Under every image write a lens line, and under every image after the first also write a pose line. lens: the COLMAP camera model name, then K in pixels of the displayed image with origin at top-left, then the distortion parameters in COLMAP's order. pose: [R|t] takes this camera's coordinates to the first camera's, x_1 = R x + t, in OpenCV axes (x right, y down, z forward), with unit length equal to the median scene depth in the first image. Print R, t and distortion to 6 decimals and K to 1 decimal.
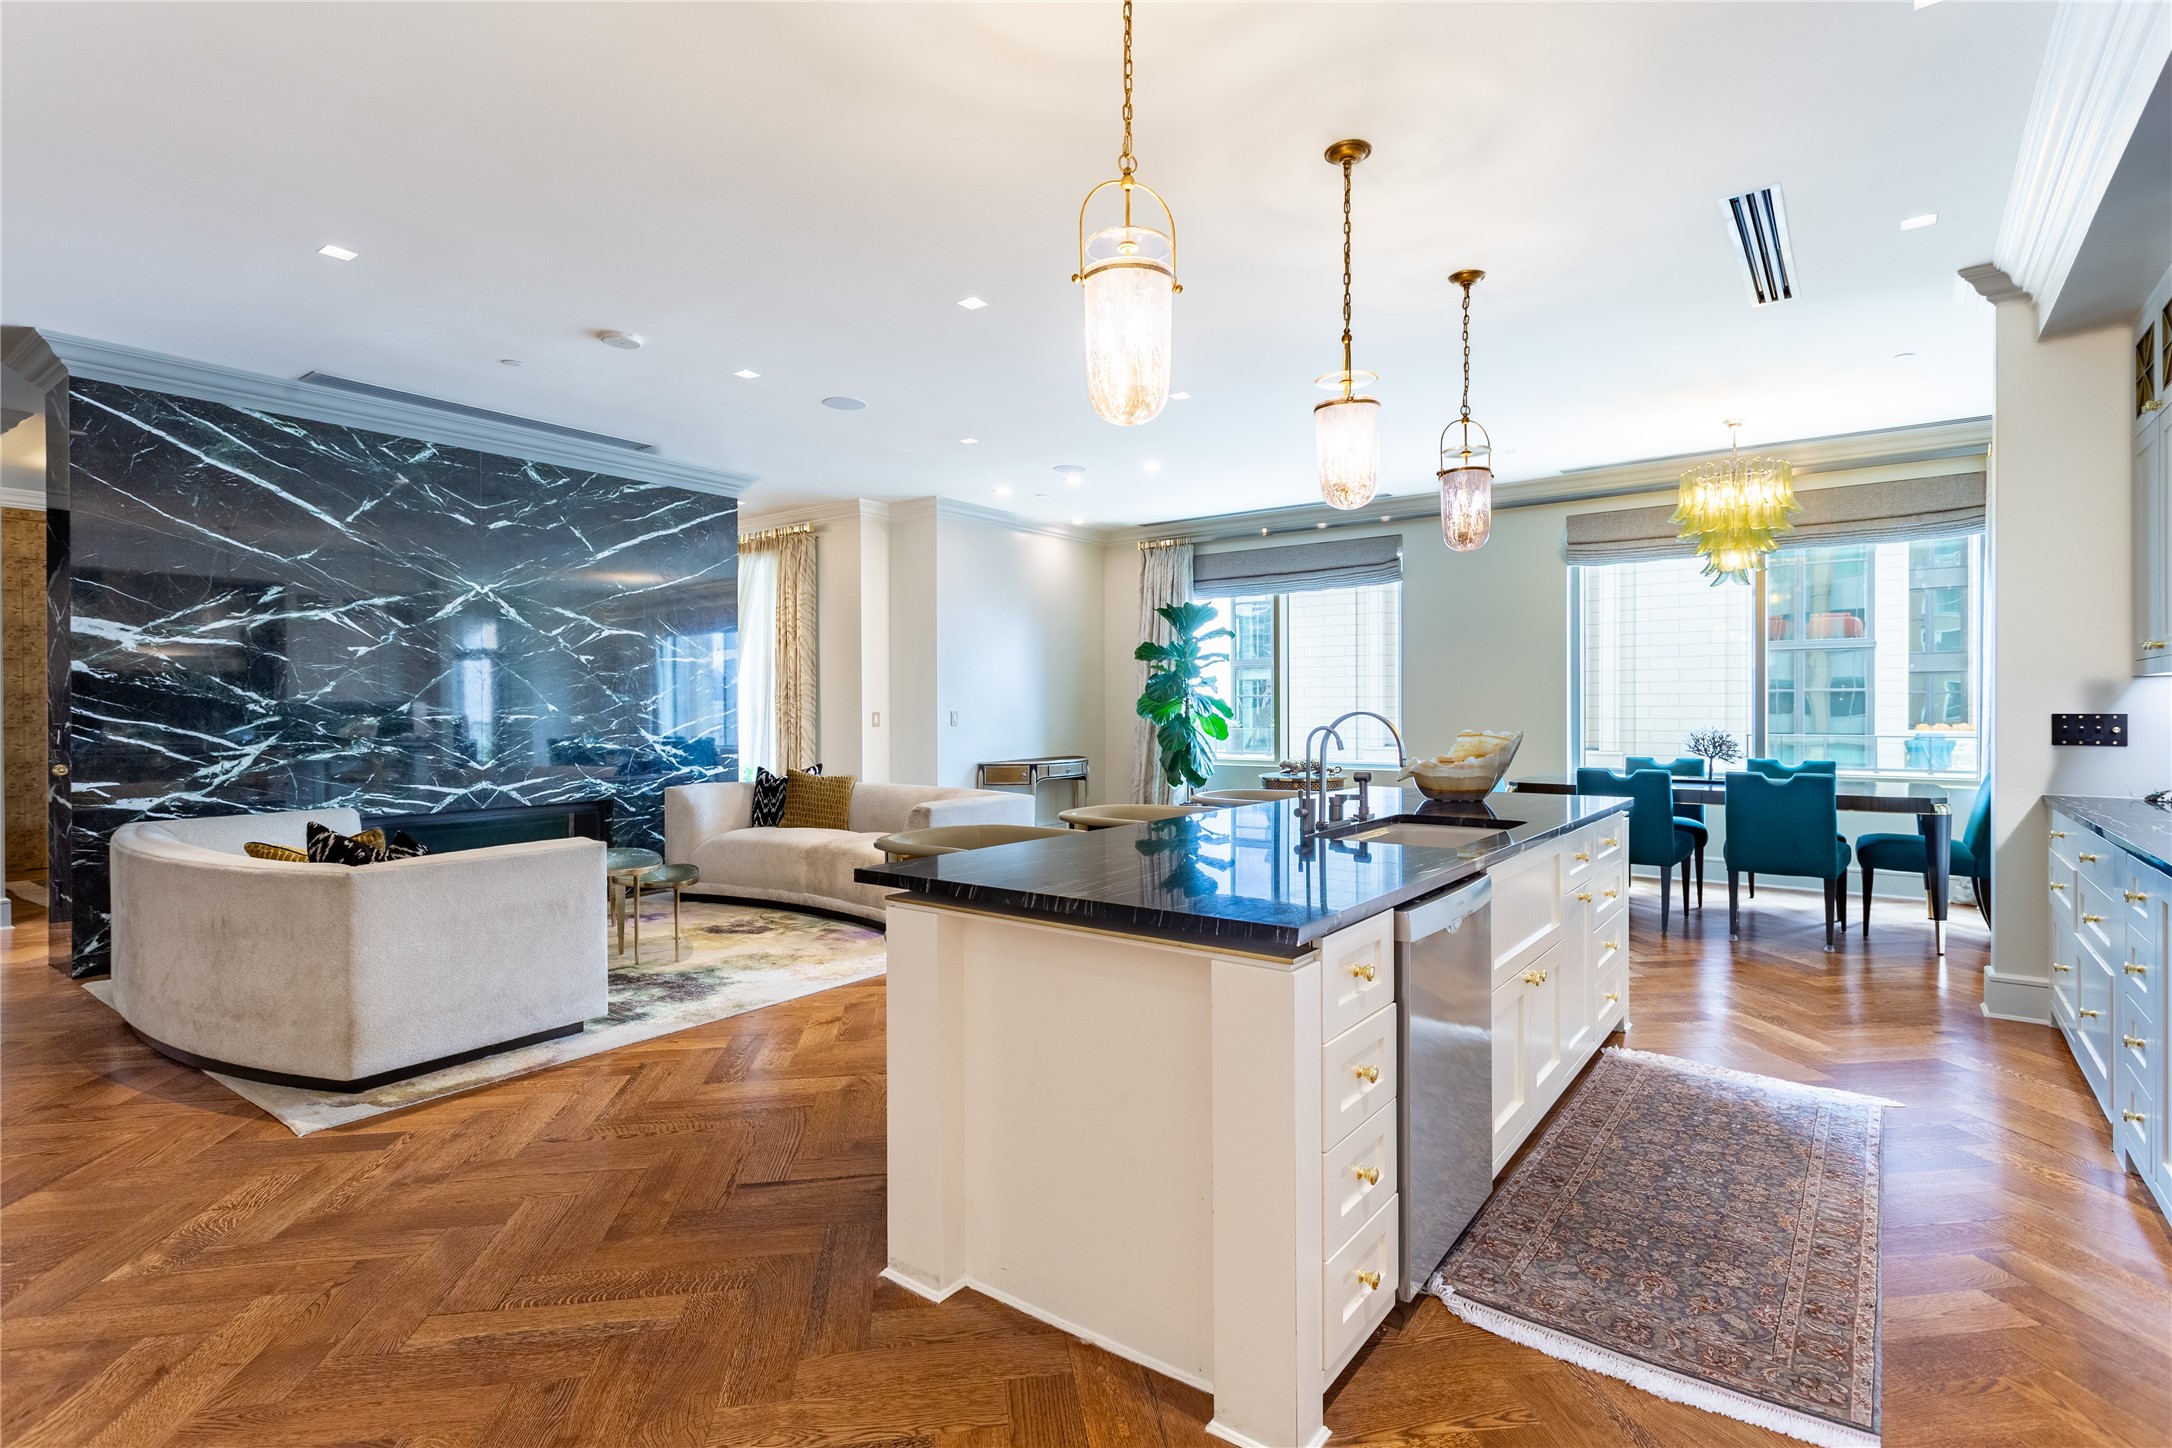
lens RADIAL K [[1046.6, 0, 1083.4], [0, 1046.6, 703.8], [0, 0, 1]] dist [0.001446, 0.004262]
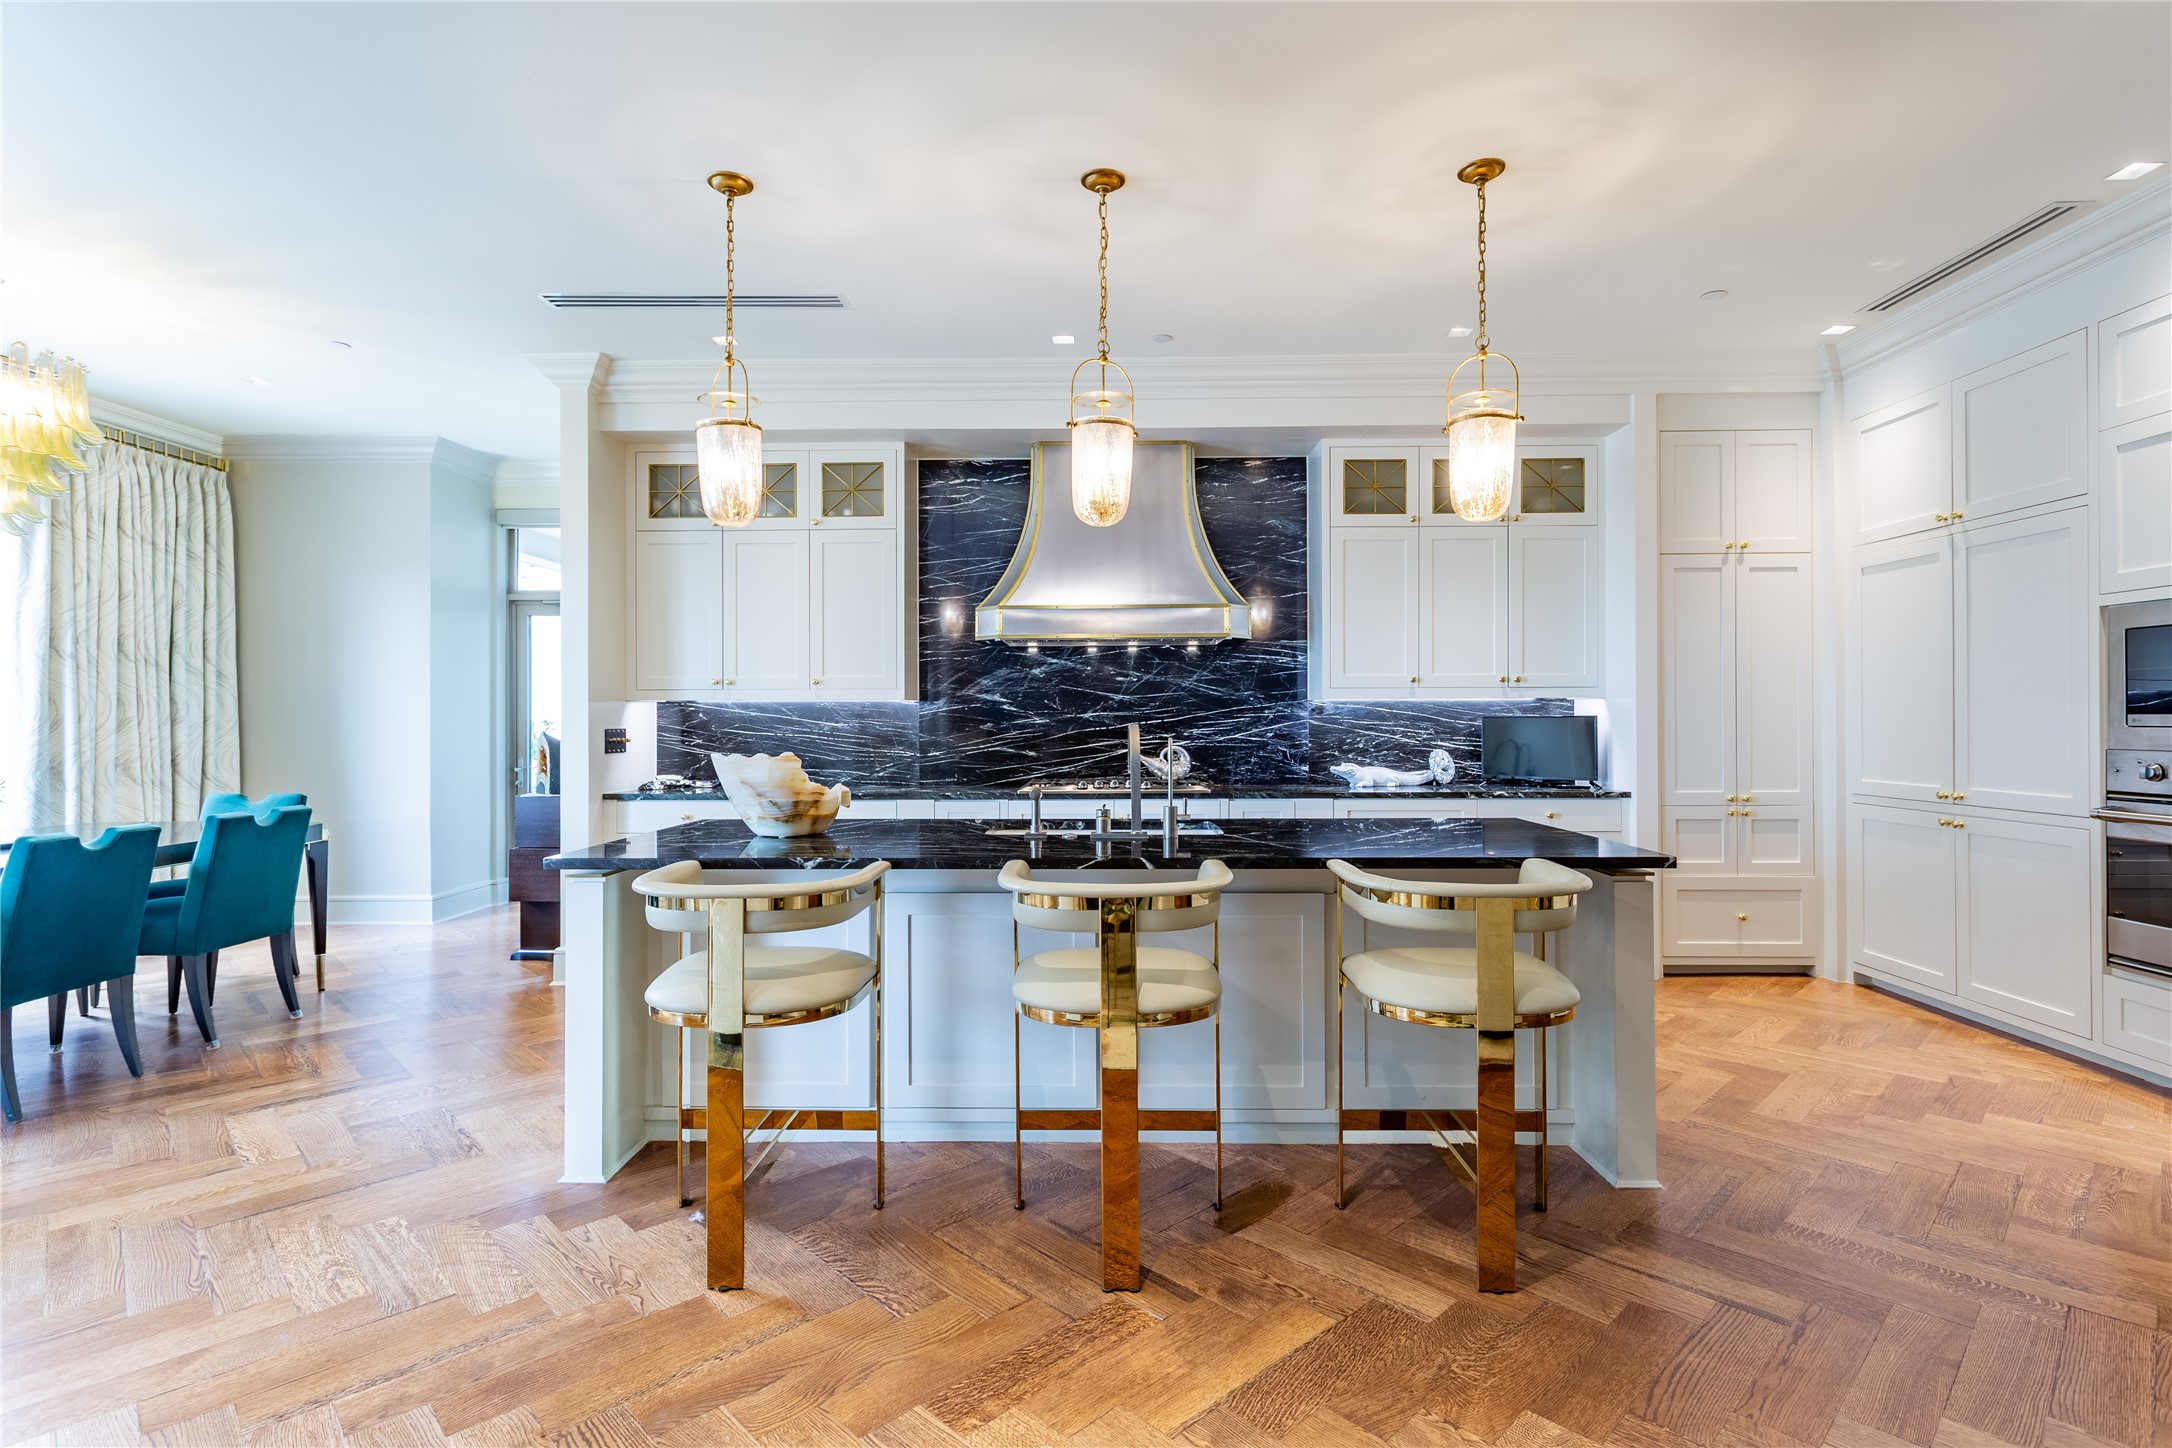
lens RADIAL K [[1046.6, 0, 1094.1], [0, 1046.6, 715.9], [0, 0, 1]] dist [0.001446, 0.004262]
pose [[-0.589481, 0.007998, 0.807743, -0.294024], [0.003738, 0.999967, -0.007174, 0.003528], [-0.807774, -0.001209, -0.589491, 0.835230]]
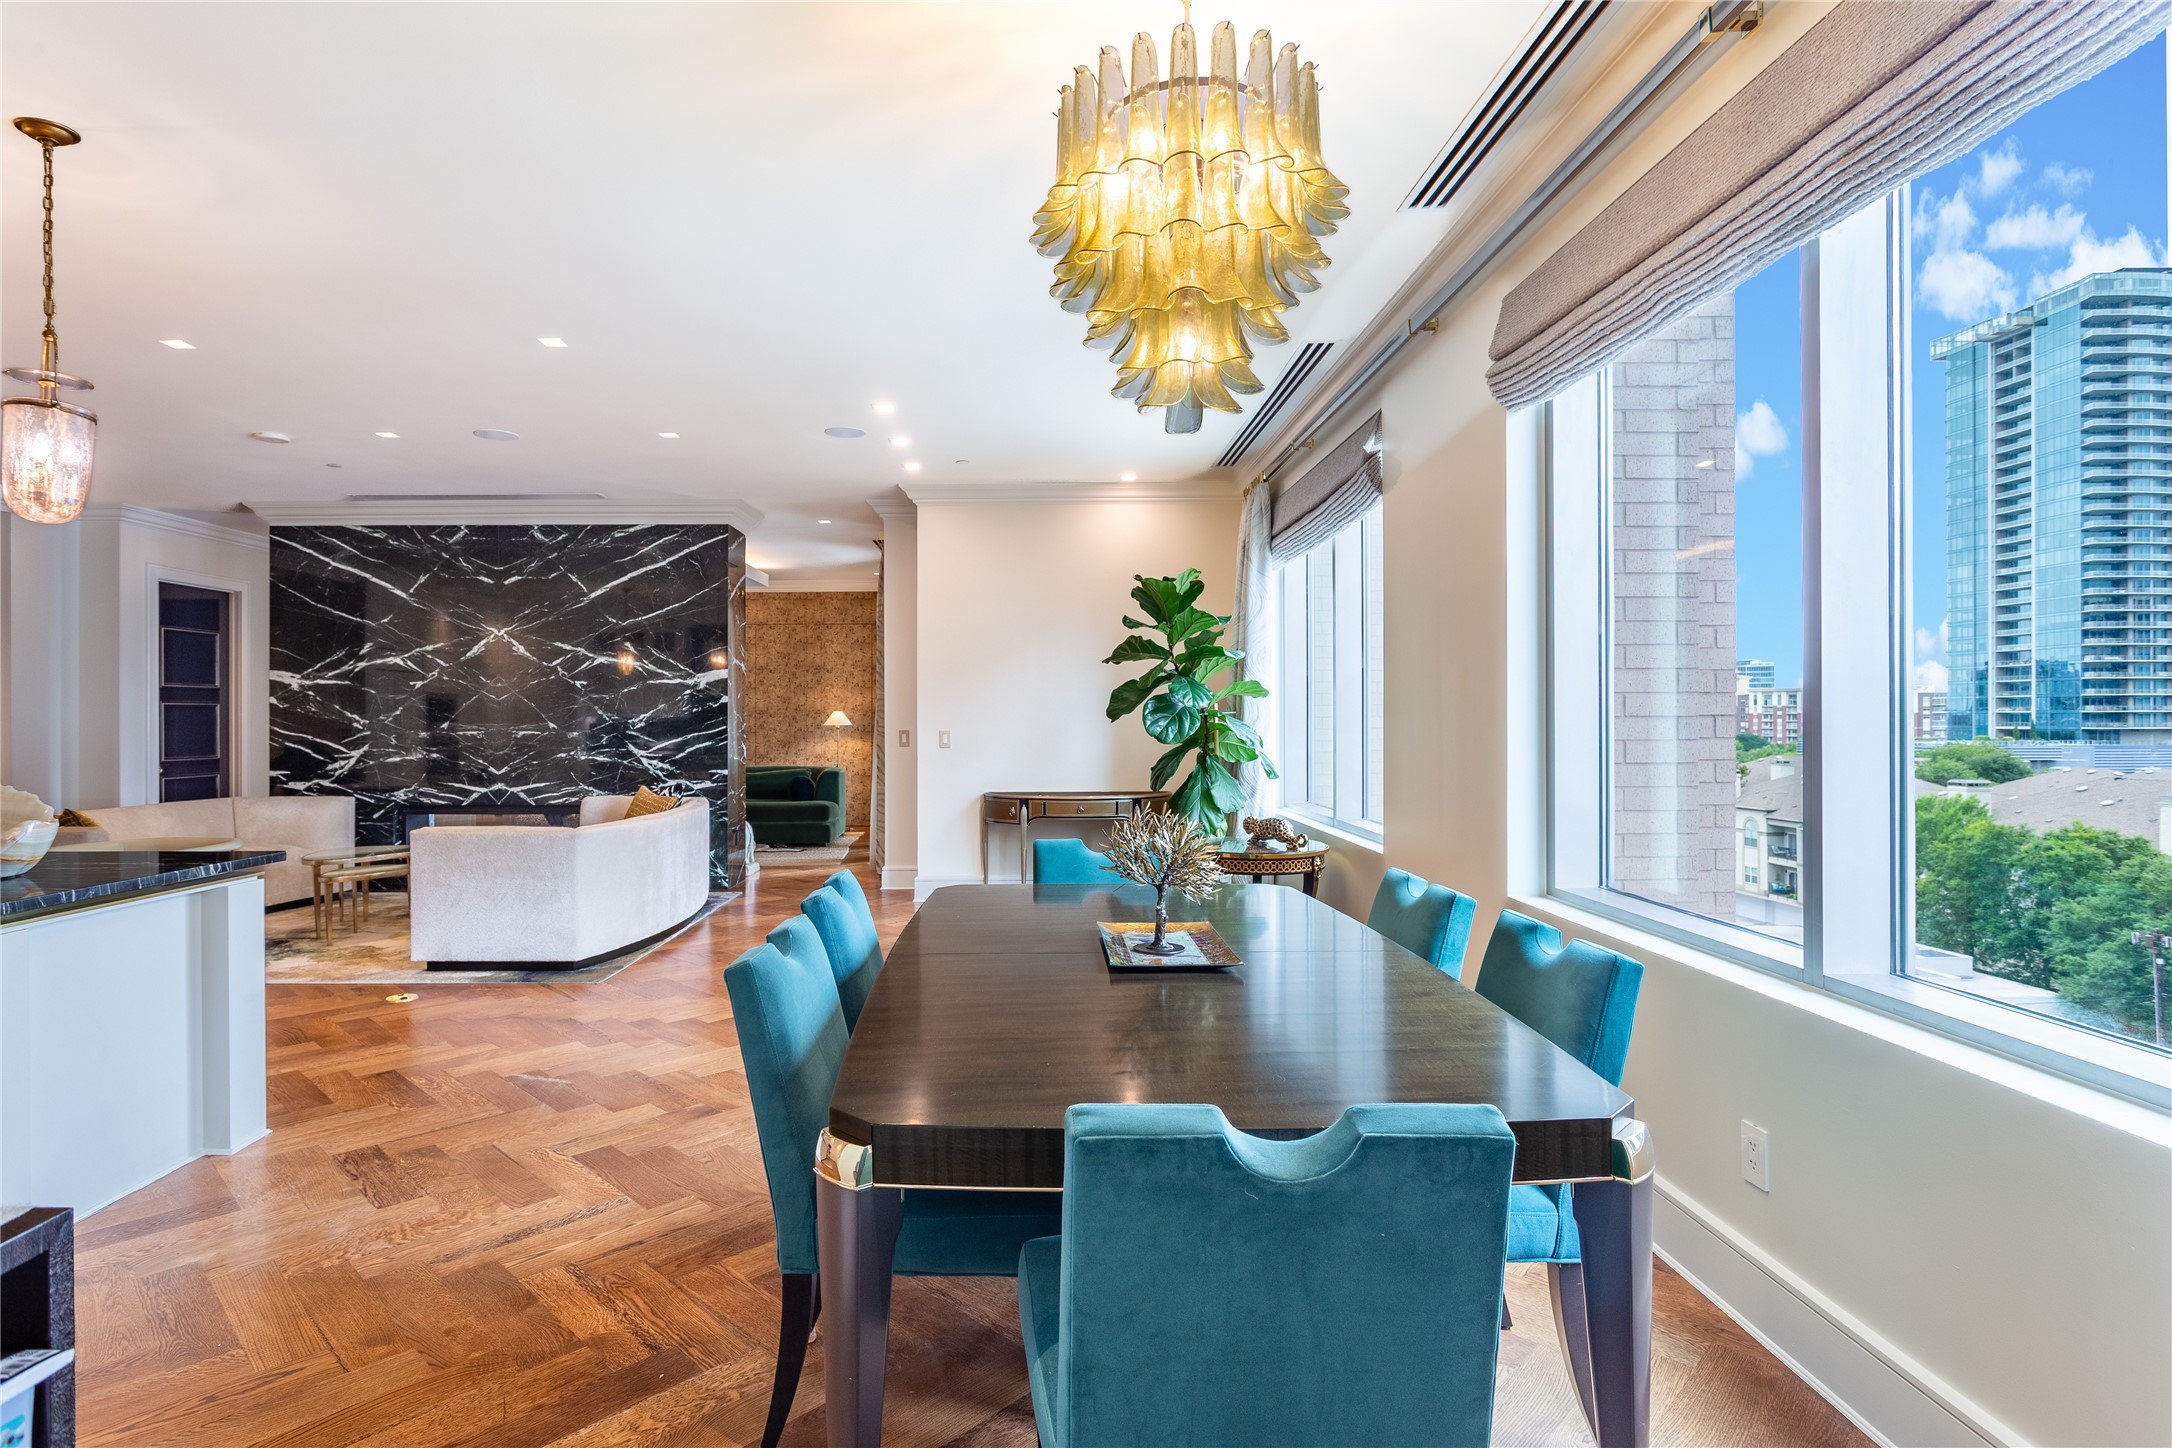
lens RADIAL K [[1055.7, 0, 1003.6], [0, 1055.7, 717.6], [0, 0, 1]] dist [-0.009006, 0.006371]
pose [[0.586121, 0.000703, -0.810224, 0.849256], [0.002341, 0.999994, 0.002561, -0.007778], [0.810221, -0.003398, 0.586115, 0.762254]]
